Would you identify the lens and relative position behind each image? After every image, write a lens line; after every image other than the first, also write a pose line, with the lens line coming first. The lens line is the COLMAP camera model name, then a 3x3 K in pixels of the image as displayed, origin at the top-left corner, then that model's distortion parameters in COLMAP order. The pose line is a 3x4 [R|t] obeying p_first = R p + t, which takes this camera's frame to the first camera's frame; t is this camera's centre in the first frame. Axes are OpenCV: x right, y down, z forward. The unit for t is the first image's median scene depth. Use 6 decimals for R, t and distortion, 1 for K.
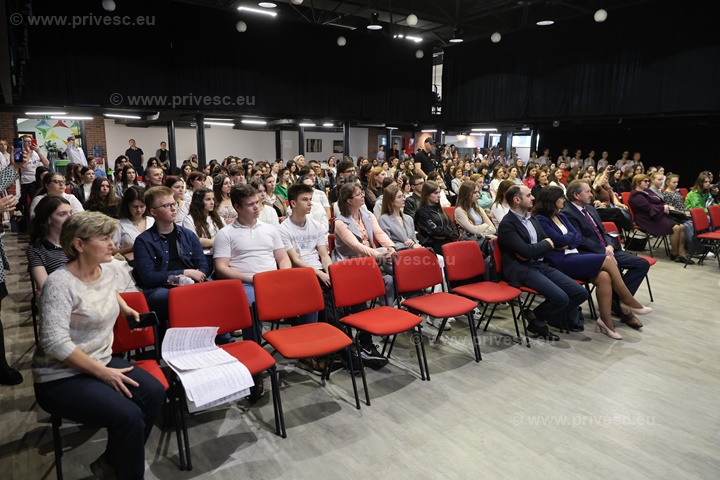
lens RADIAL K [[479.4, 0, 364.7], [0, 479.4, 242.1], [0, 0, 1]] dist [-0.006051, 0.004615]
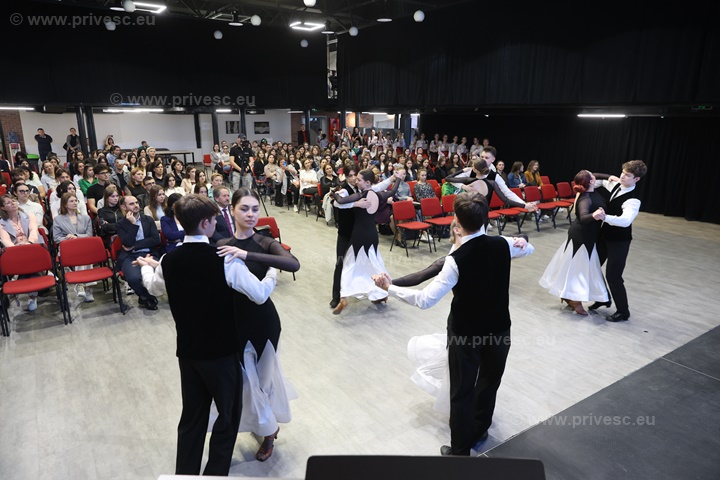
lens RADIAL K [[479.4, 0, 364.7], [0, 479.4, 242.1], [0, 0, 1]] dist [-0.006051, 0.004615]
pose [[0.999879, -0.001574, -0.015483, 0.266103], [0.002551, 0.997994, 0.063254, -0.019050], [0.015353, -0.063286, 0.997877, -0.089986]]
